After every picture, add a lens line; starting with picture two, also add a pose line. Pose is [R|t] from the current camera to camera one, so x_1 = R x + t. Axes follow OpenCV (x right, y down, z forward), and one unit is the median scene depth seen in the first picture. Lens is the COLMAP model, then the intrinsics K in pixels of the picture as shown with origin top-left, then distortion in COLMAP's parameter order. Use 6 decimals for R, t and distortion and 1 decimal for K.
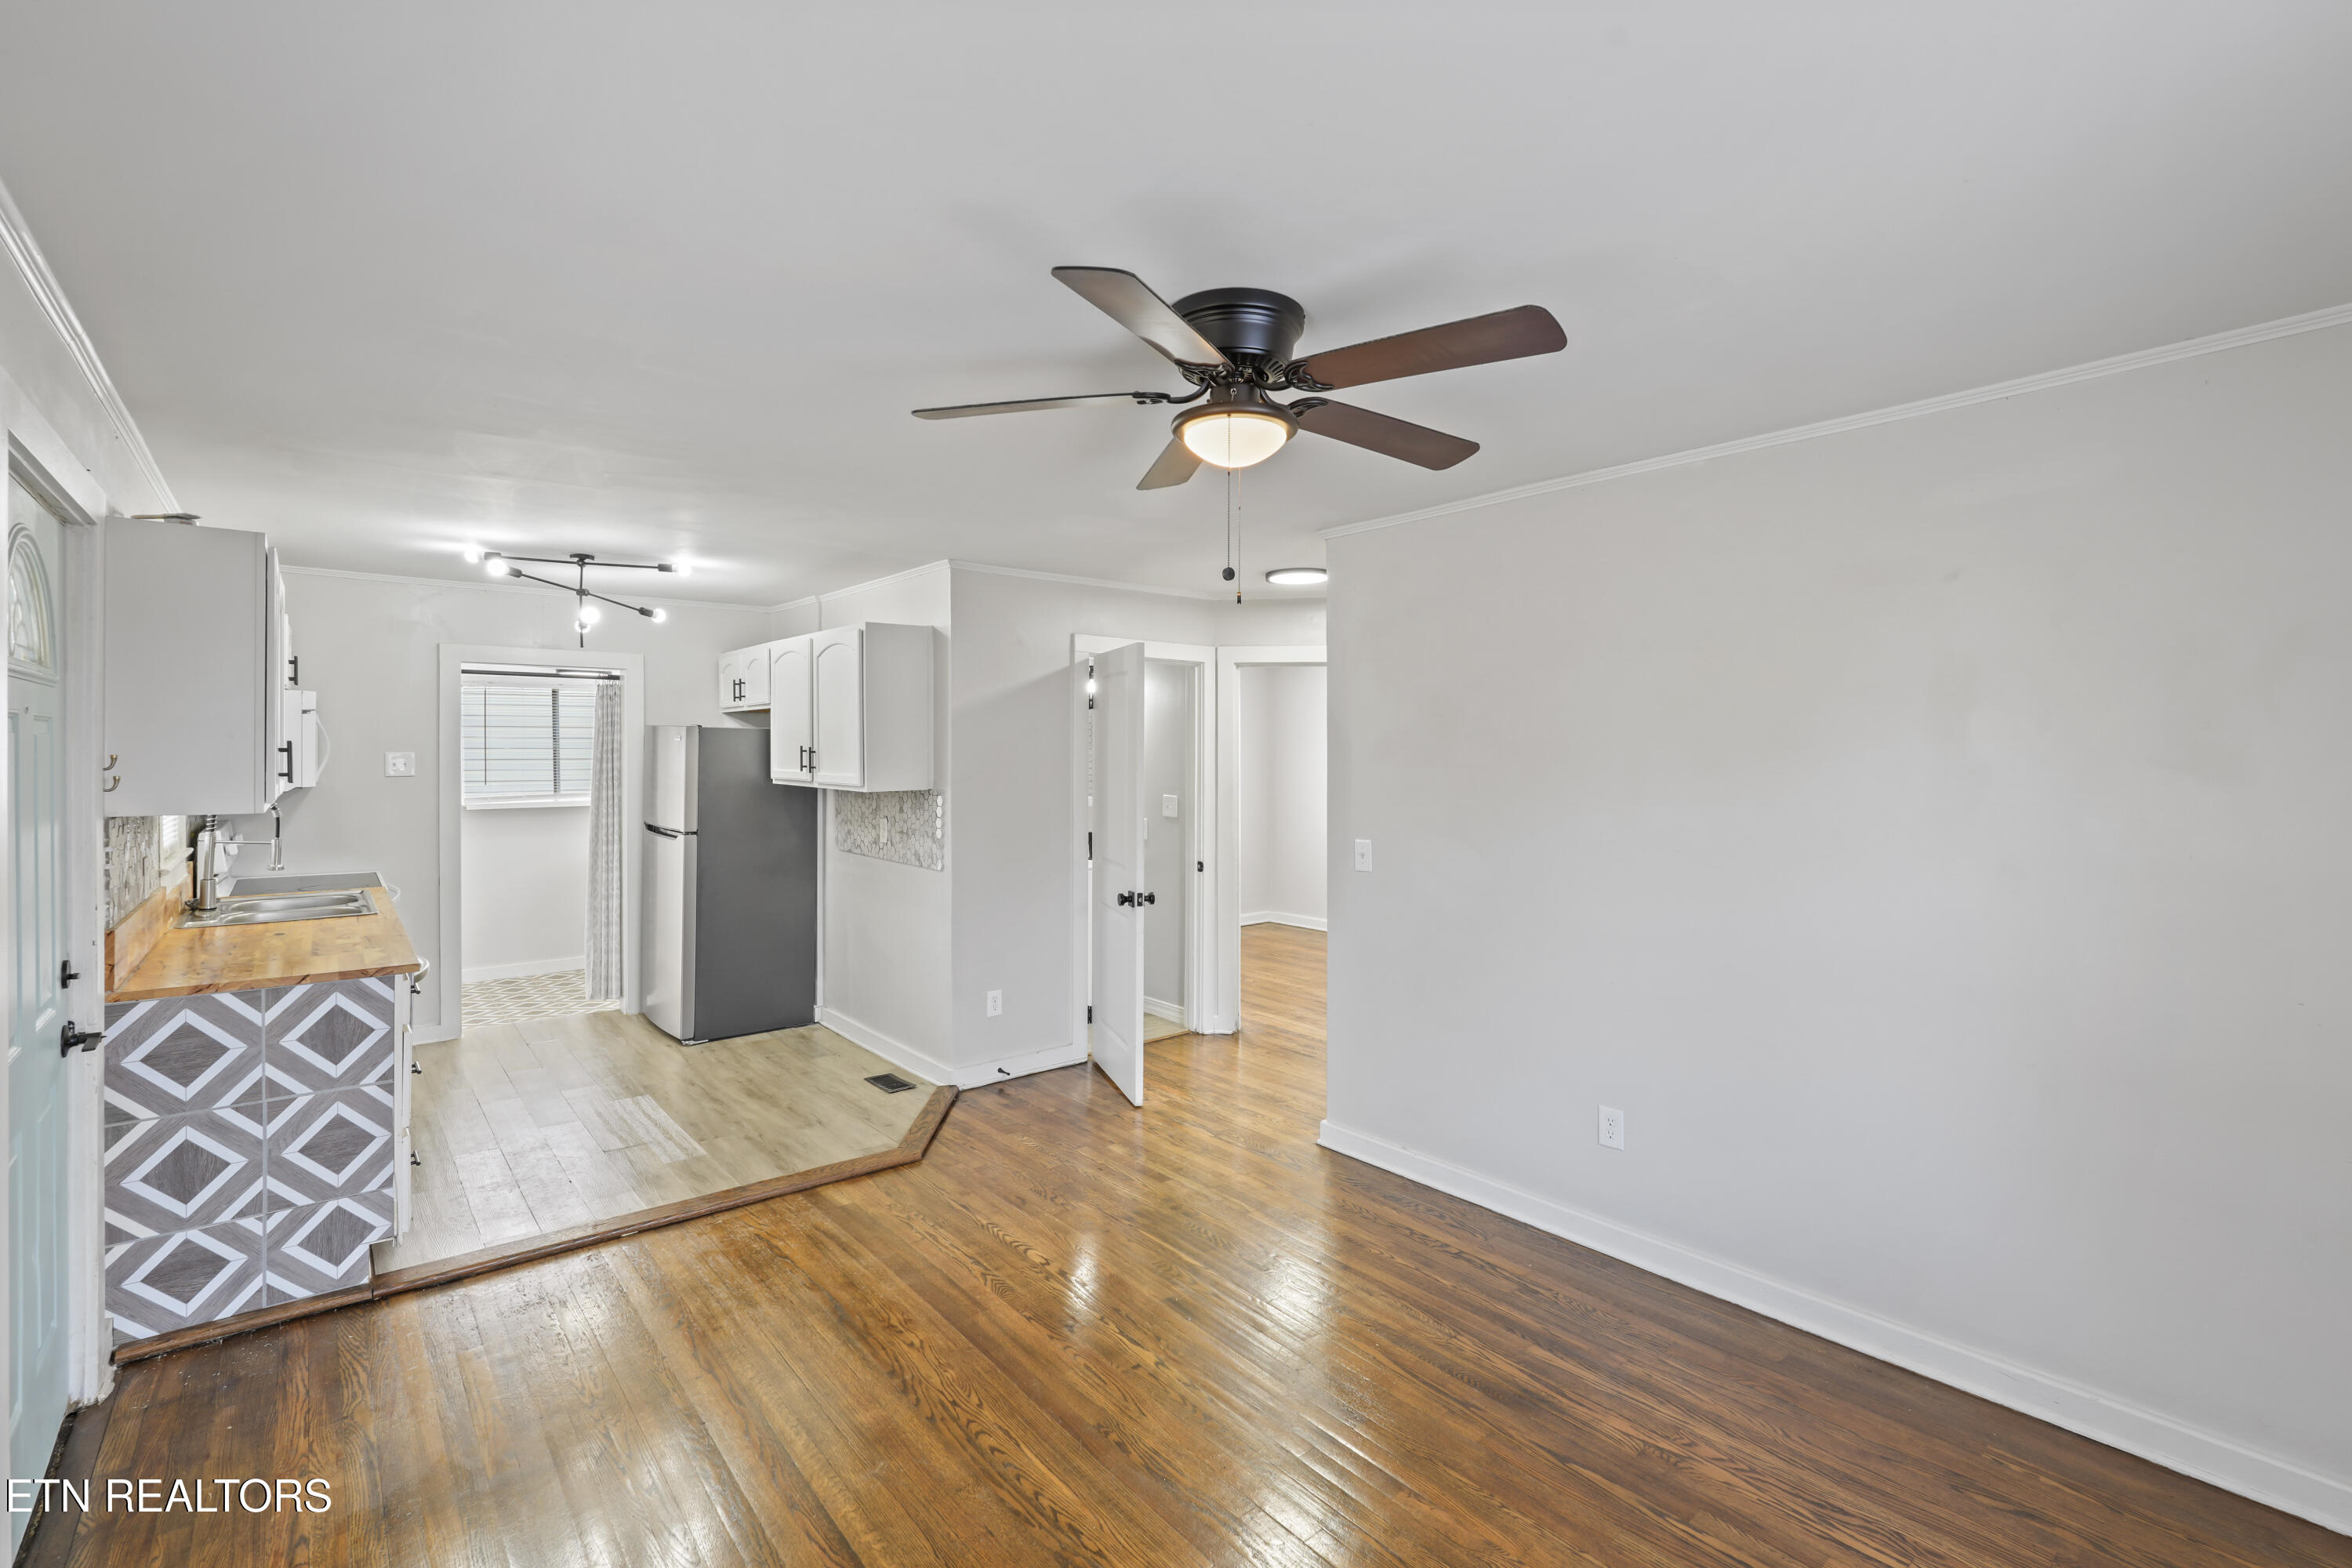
lens RADIAL K [[1046.5, 0, 1170.9], [0, 1046.5, 750.6], [0, 0, 1]] dist [-0.018781, 0.009568]
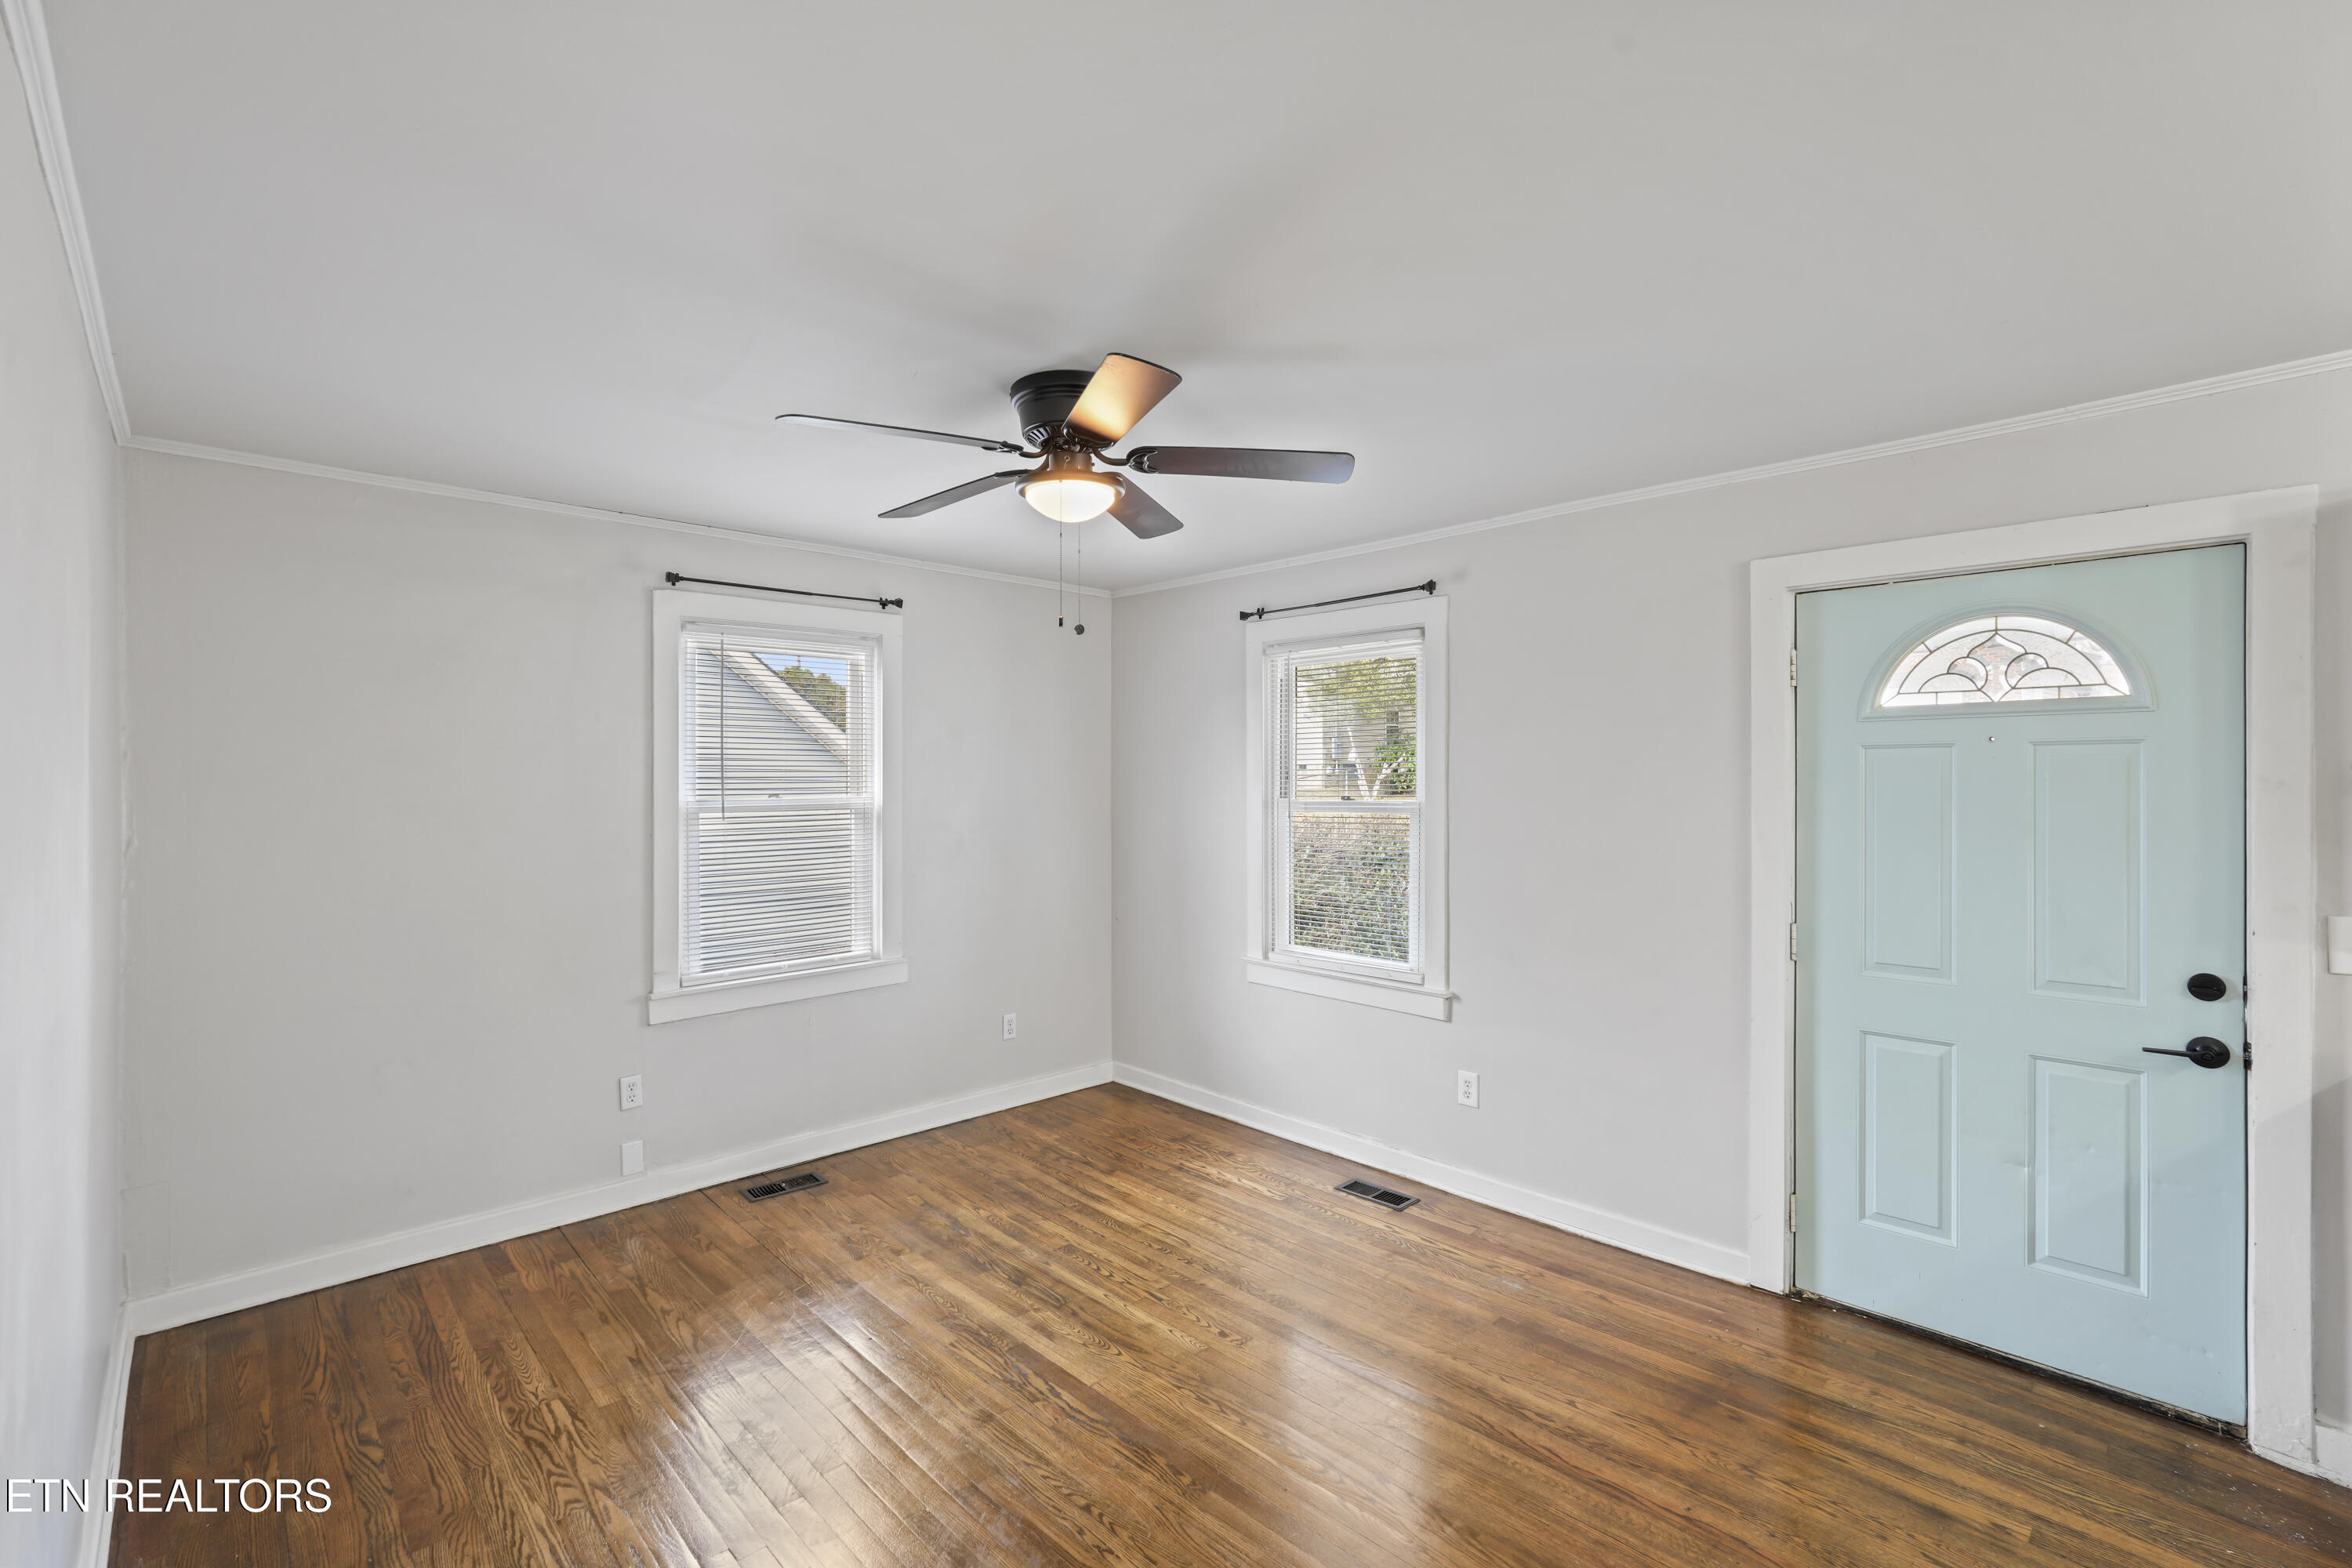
lens RADIAL K [[1040.0, 0, 1176.0], [0, 1040.0, 784.0], [0, 0, 1]] dist [-0.000877, 0.000344]
pose [[-0.997635, 0.000261, -0.068739, 0.016257], [-0.000275, 0.999970, 0.007783, 0.006121], [0.068739, 0.007783, -0.997604, 1.588226]]
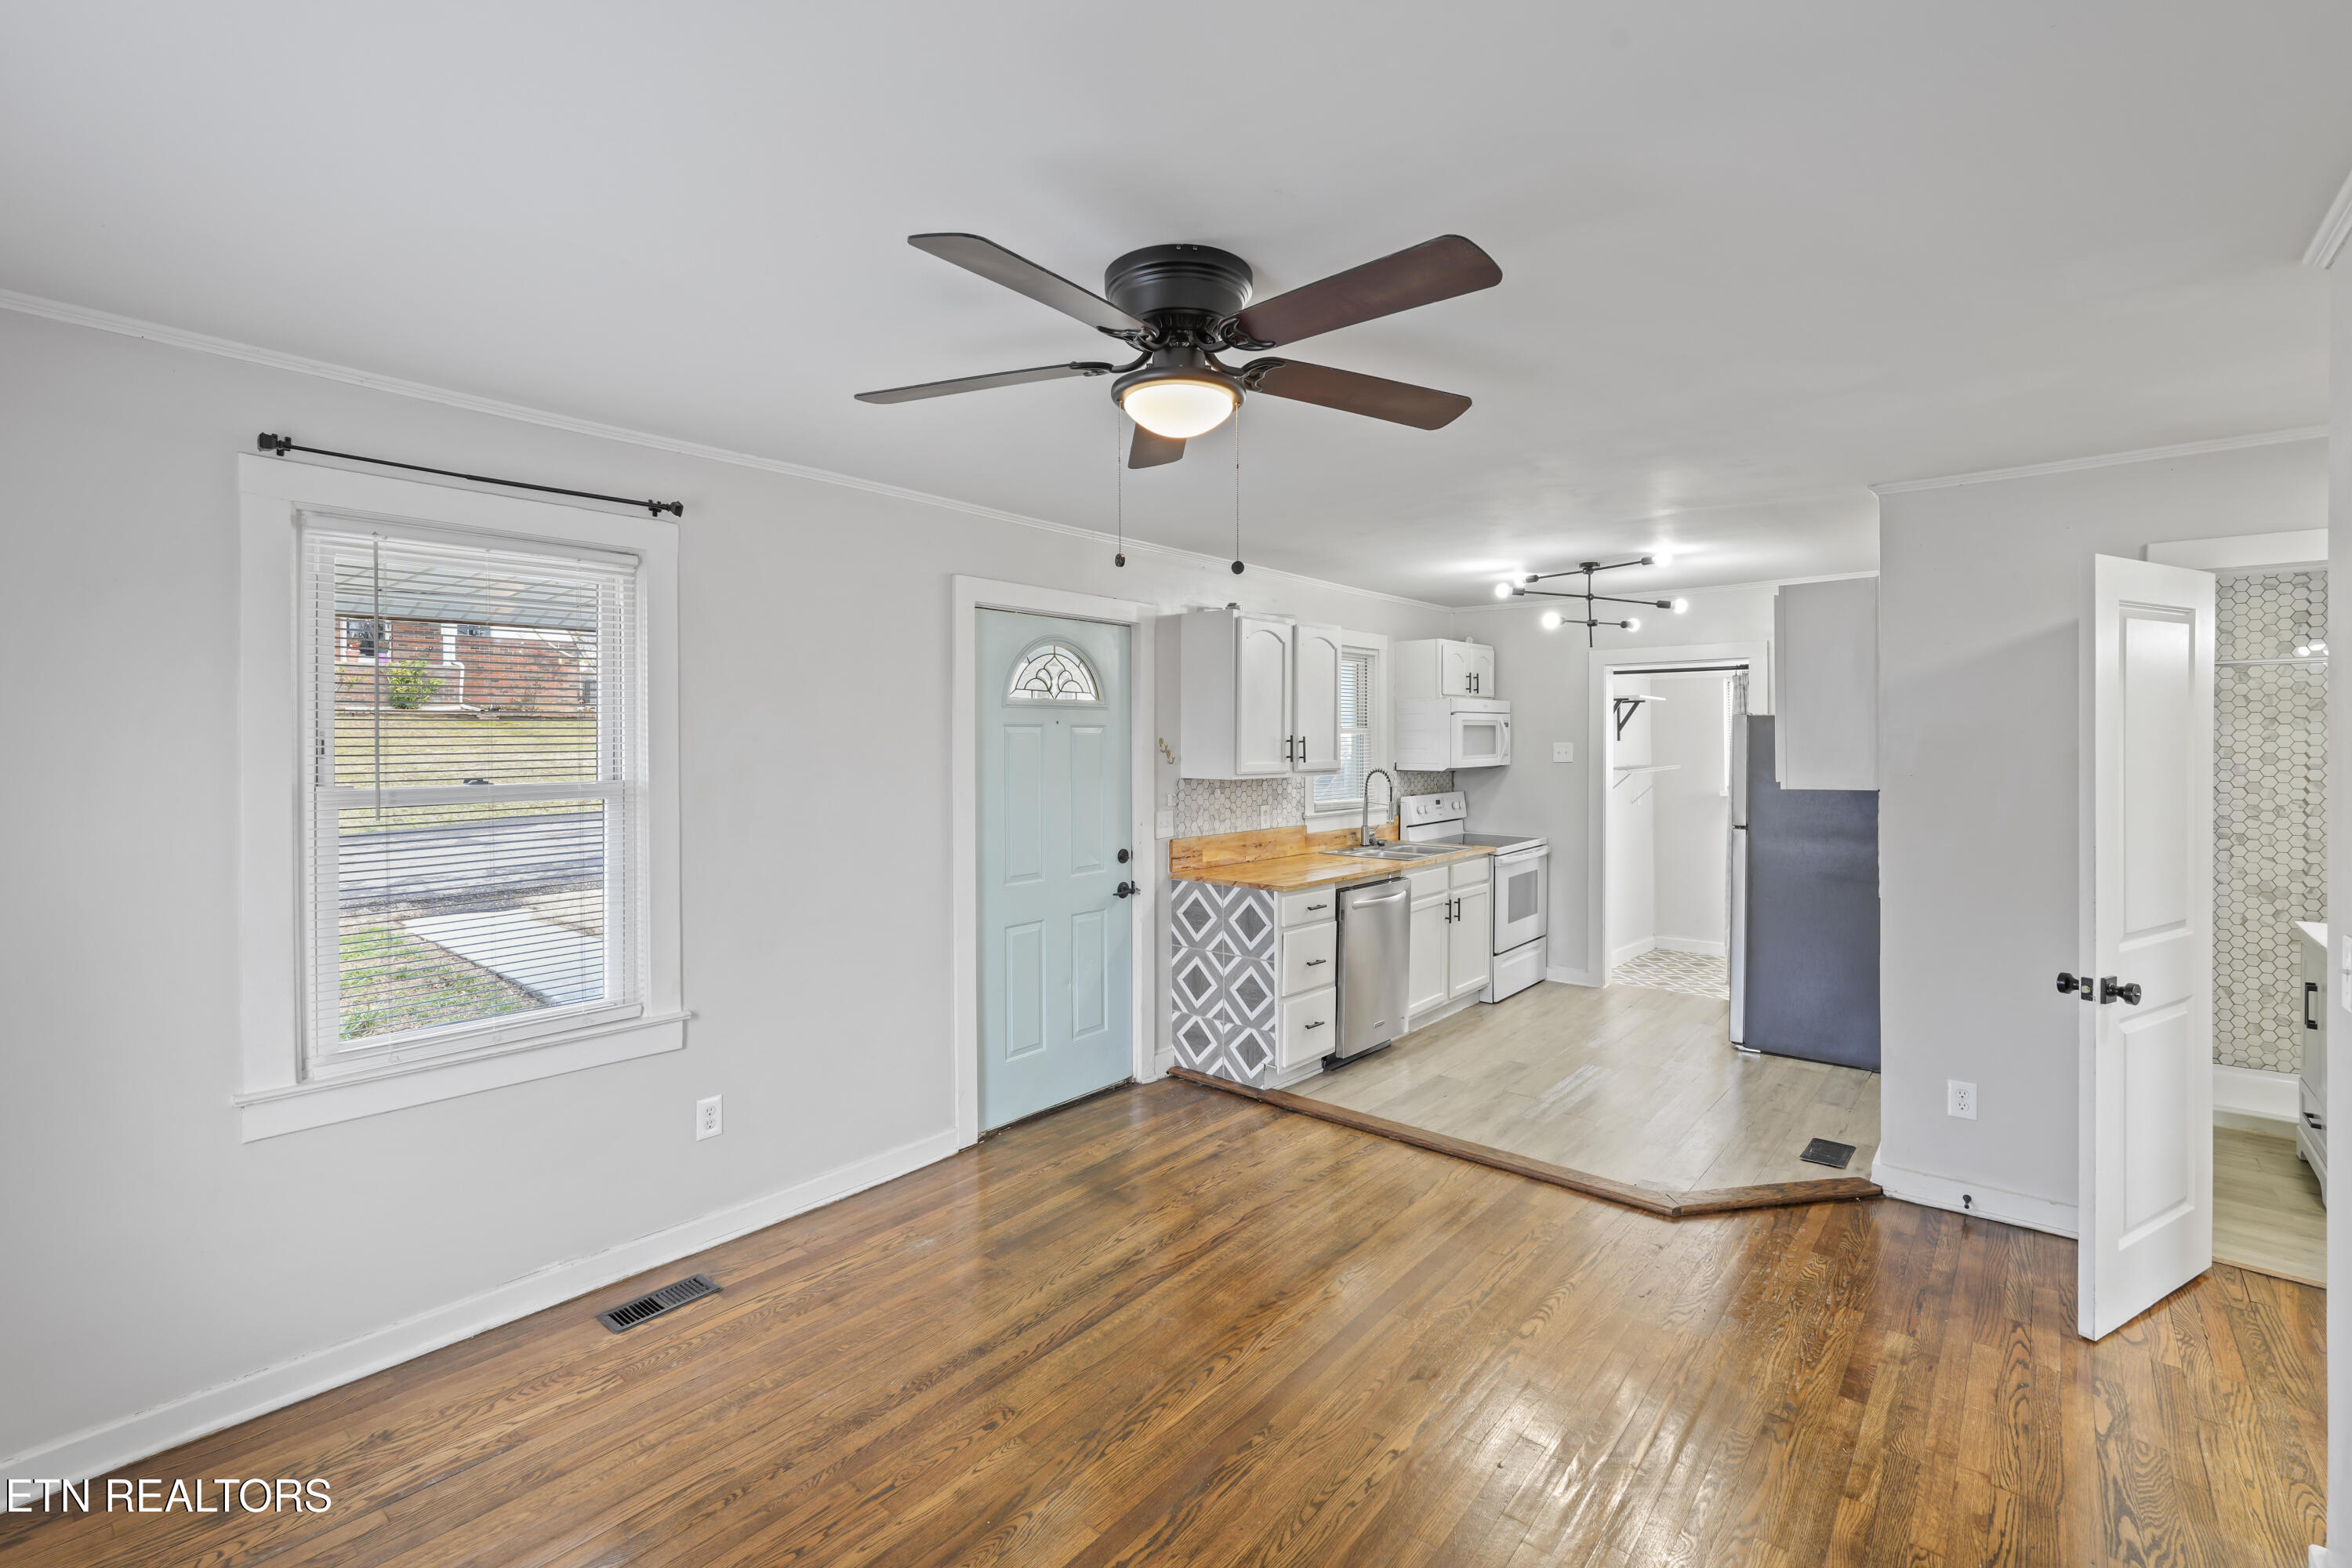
lens RADIAL K [[1046.5, 0, 1170.9], [0, 1046.5, 750.6], [0, 0, 1]] dist [-0.018781, 0.009568]
pose [[0.172107, 0.007081, -0.985053, 0.724628], [0.000855, 0.999973, 0.007337, 0.002598], [0.985078, -0.002105, 0.172096, 0.610992]]
